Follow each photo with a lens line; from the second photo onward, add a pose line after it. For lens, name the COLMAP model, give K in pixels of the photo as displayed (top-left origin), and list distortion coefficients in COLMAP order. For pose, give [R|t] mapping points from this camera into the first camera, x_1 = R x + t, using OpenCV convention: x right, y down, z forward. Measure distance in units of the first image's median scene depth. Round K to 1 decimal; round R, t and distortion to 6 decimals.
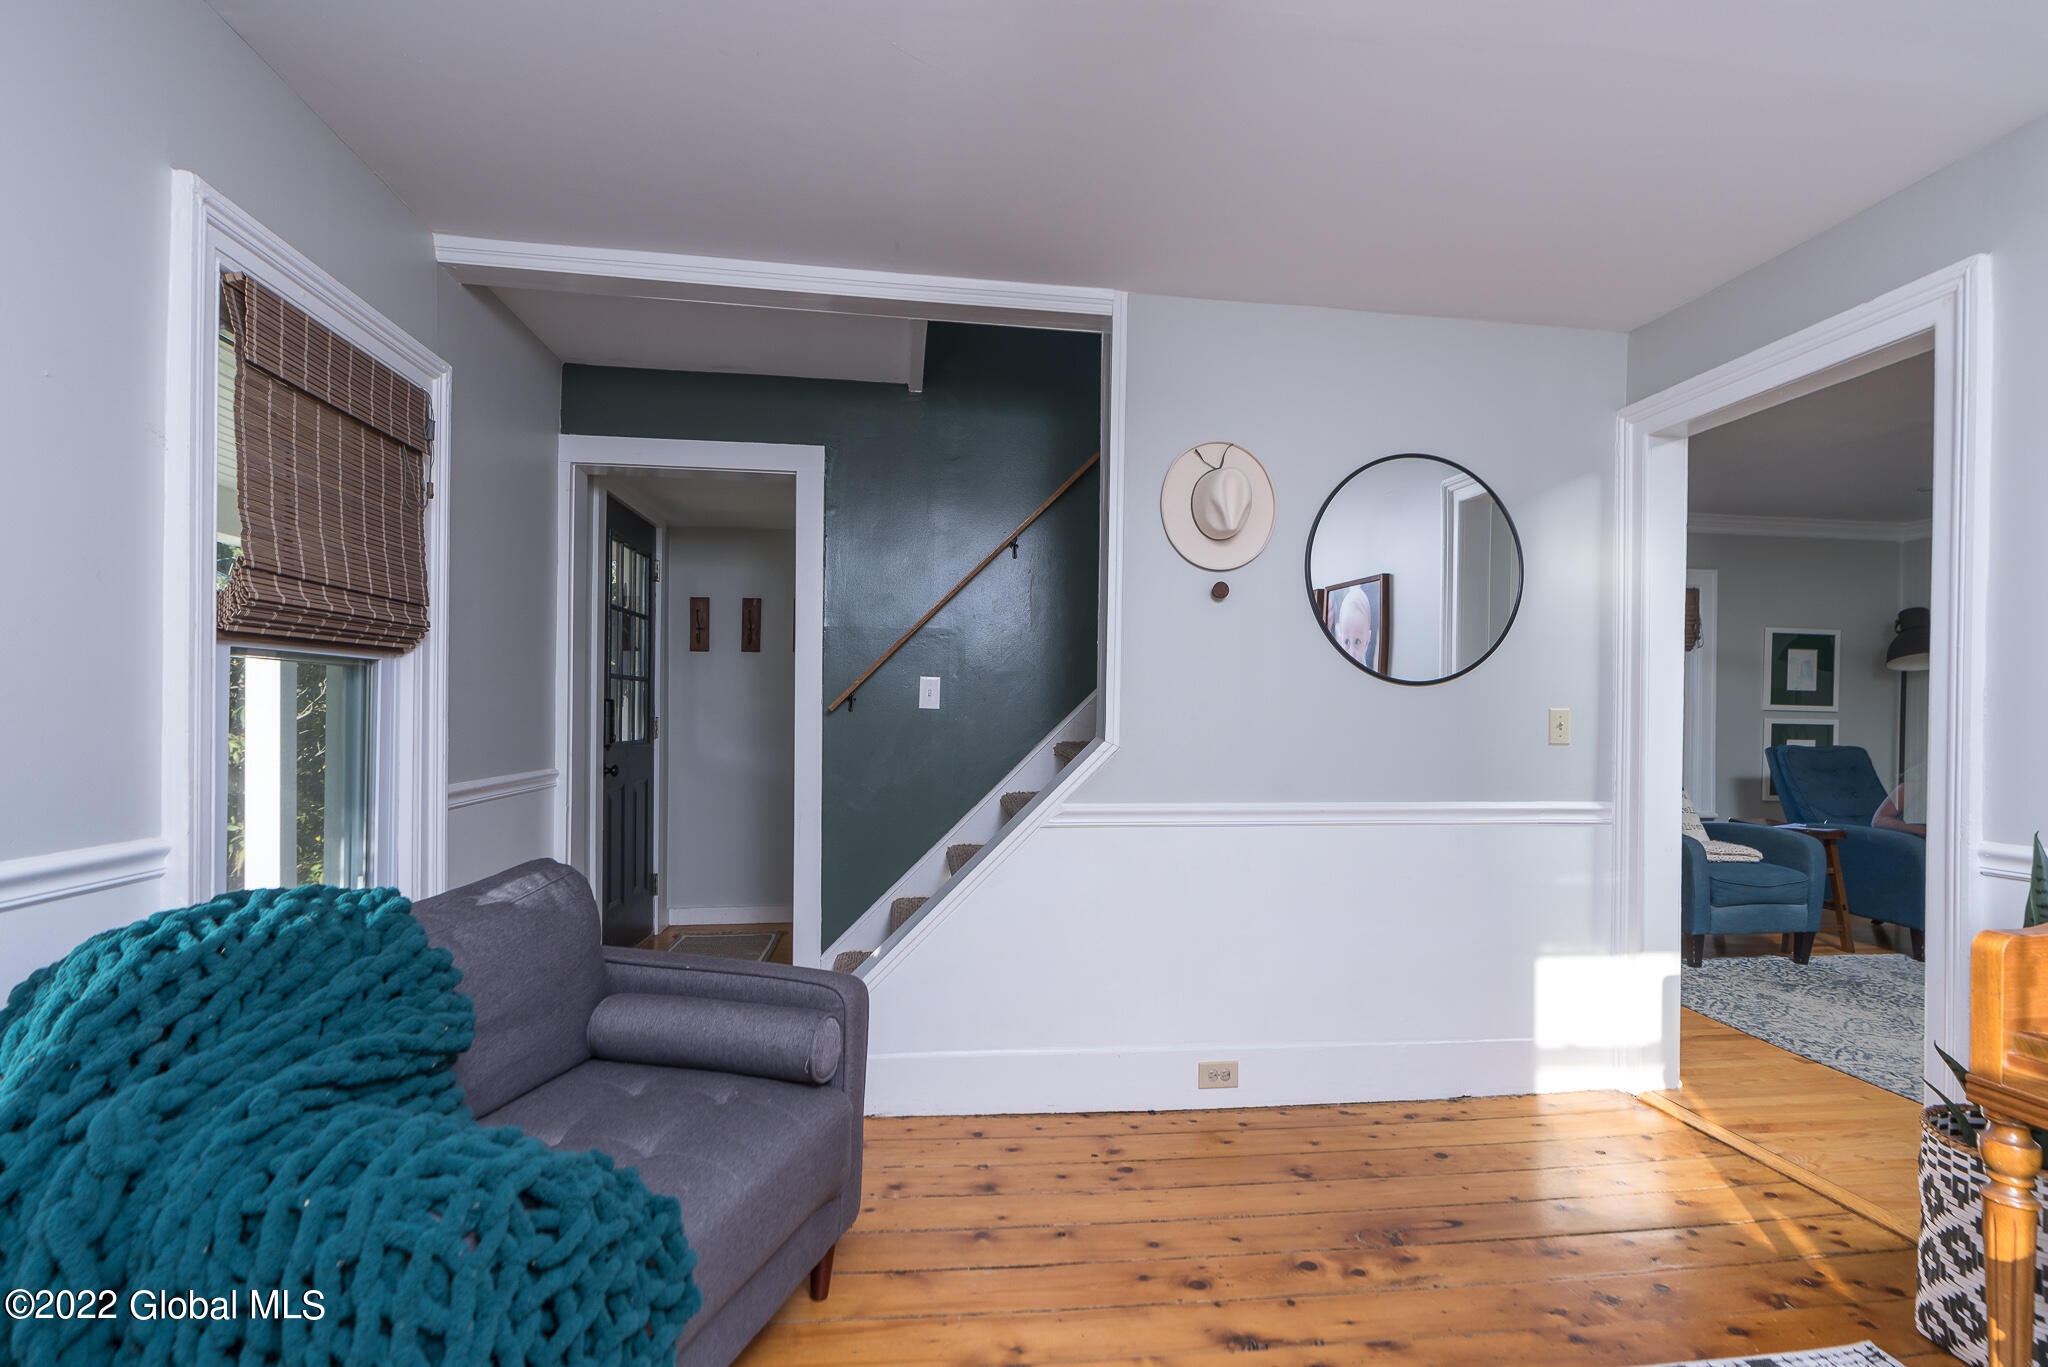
lens RADIAL K [[958.6, 0, 1028.8], [0, 958.6, 706.3], [0, 0, 1]] dist [-0.004523, 0.000745]
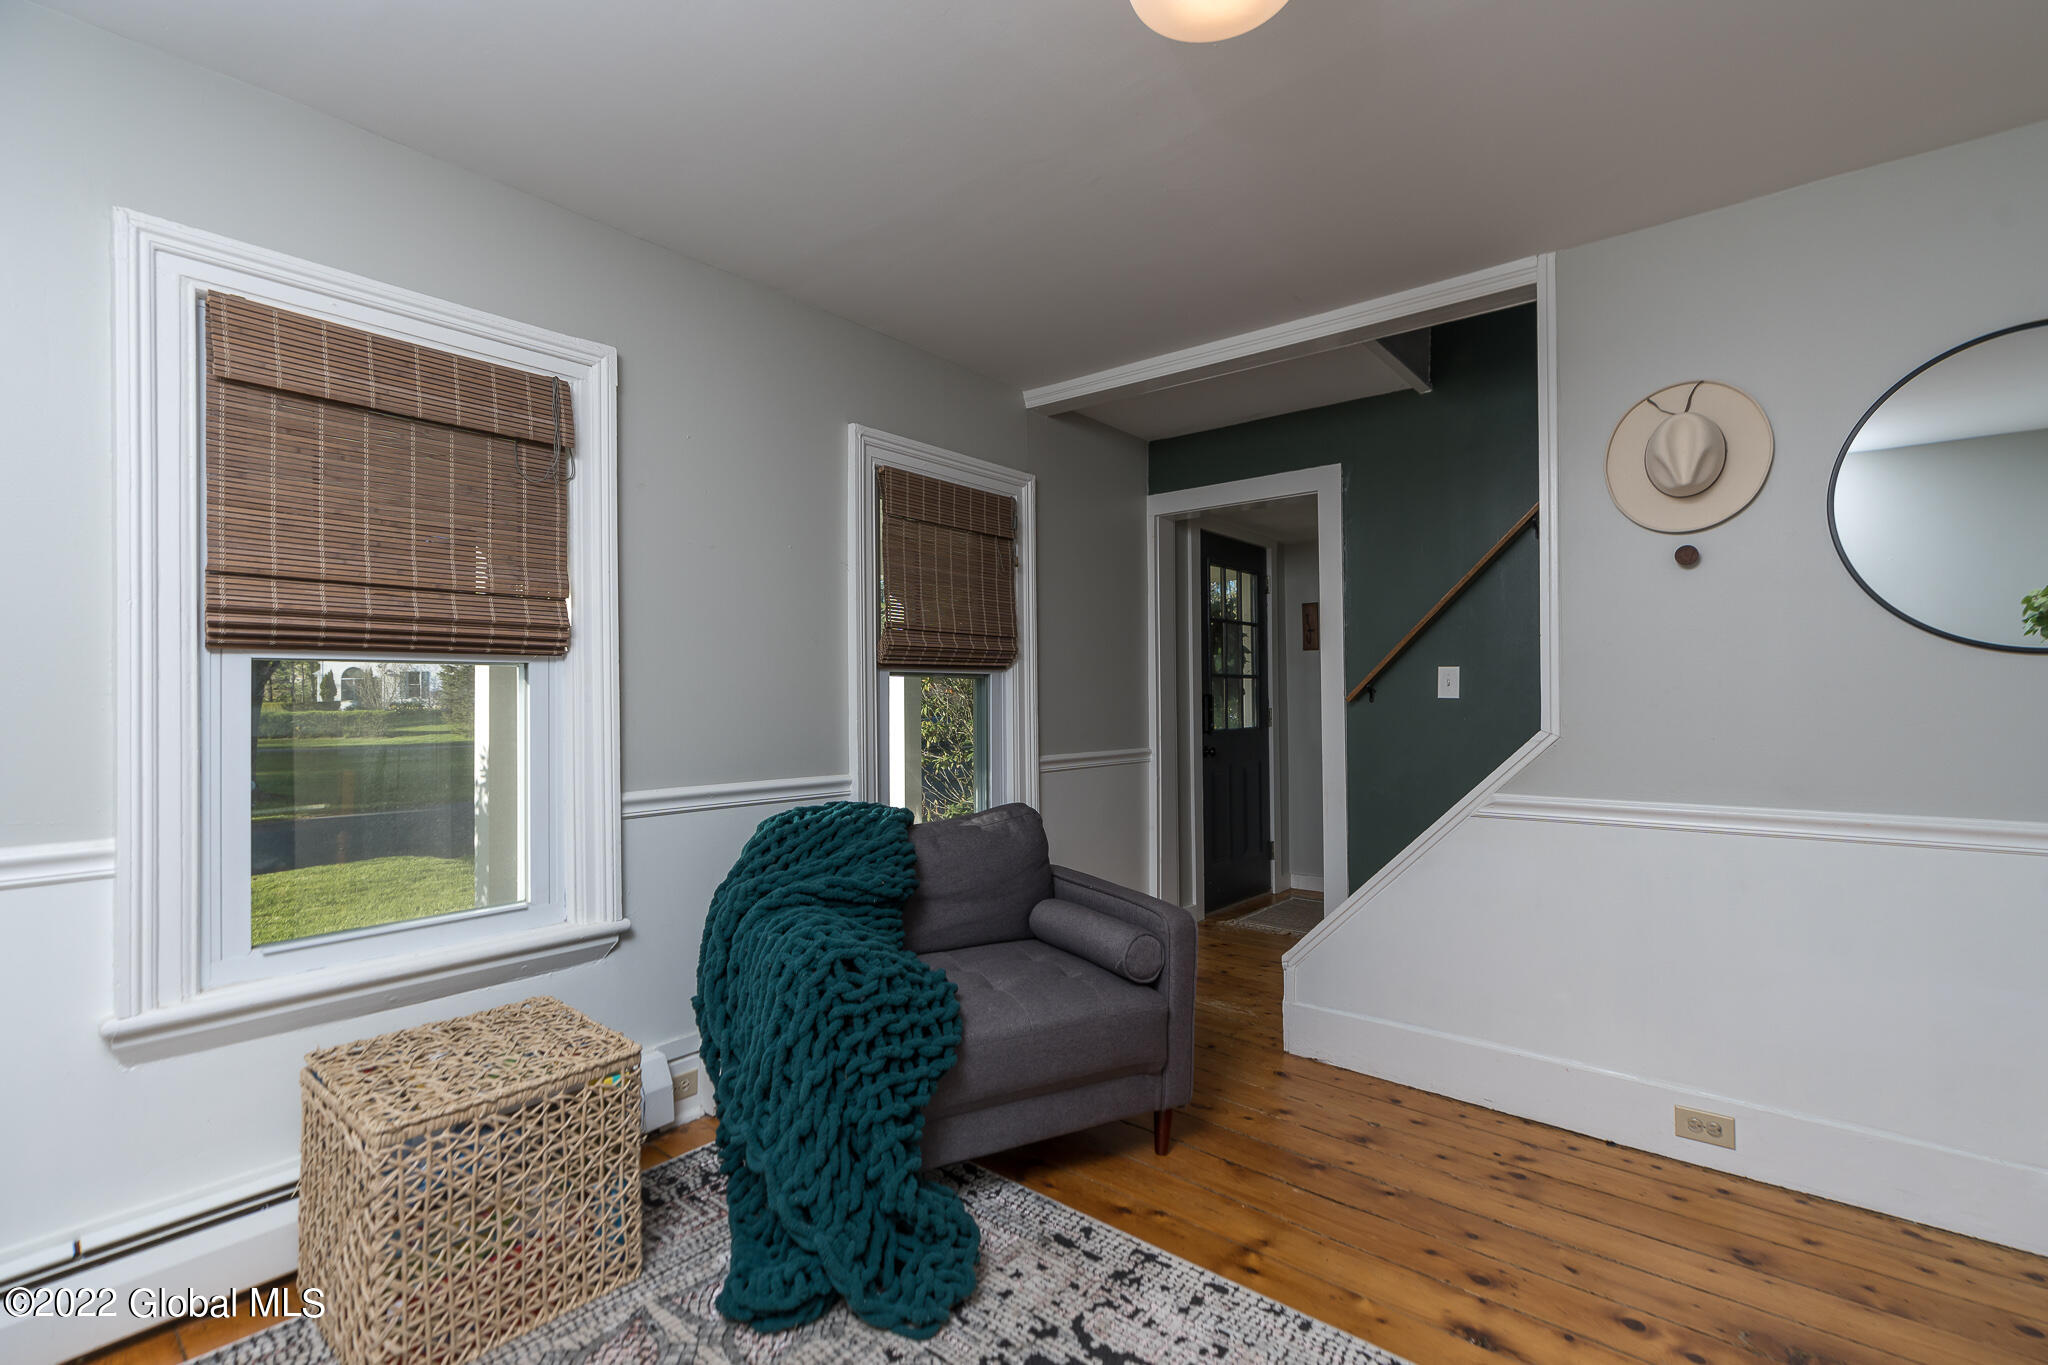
lens RADIAL K [[929.6, 0, 1025.0], [0, 929.6, 685.1], [0, 0, 1]] dist [-0.001387, 0.000963]
pose [[0.677166, -0.026965, -0.735336, 0.433768], [0.016715, 0.999634, -0.021264, 0.002494], [0.735640, 0.002108, 0.677369, 0.002936]]
